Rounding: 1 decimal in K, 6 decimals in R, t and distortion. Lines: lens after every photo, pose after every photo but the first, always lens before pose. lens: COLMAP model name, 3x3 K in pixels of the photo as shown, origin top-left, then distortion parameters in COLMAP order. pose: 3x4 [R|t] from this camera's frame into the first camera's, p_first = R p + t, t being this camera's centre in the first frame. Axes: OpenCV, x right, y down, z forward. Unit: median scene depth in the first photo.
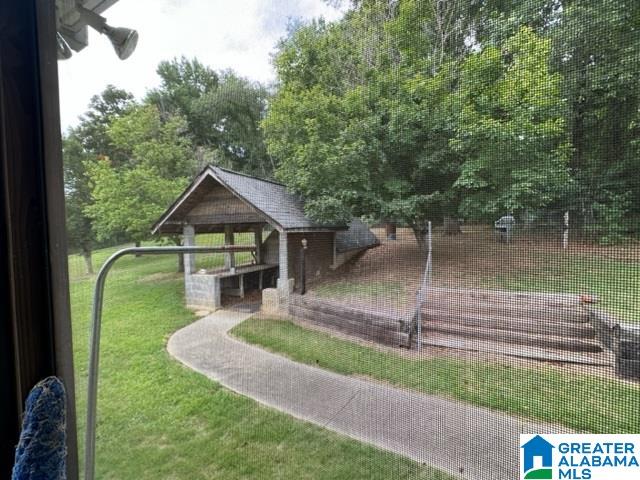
lens RADIAL K [[307.9, 0, 321.1], [0, 307.9, 240.8], [0, 0, 1]] dist [-0.002254, -0.000808]
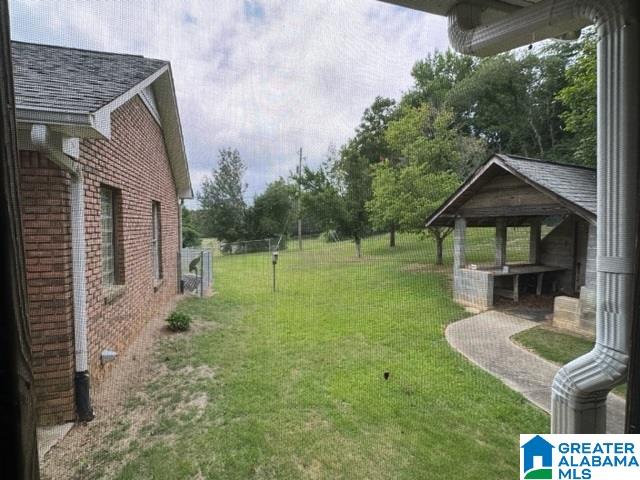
lens RADIAL K [[310.5, 0, 321.5], [0, 310.5, 238.5], [0, 0, 1]] dist [-0.001702, 0.000025]
pose [[0.747404, 0.048221, -0.662618, -0.101456], [-0.038930, 0.998828, 0.028776, 0.002633], [0.663229, 0.004288, 0.748405, -0.033153]]
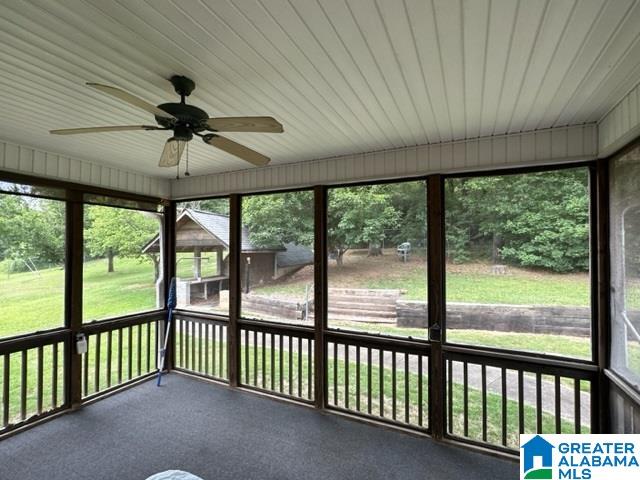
lens RADIAL K [[310.5, 0, 320.6], [0, 310.5, 241.8], [0, 0, 1]] dist [-0.001702, 0.000025]
pose [[0.995072, 0.015538, 0.097929, 0.124747], [-0.009868, 0.998261, -0.058123, 0.003112], [-0.098662, 0.056871, 0.993495, -0.481602]]
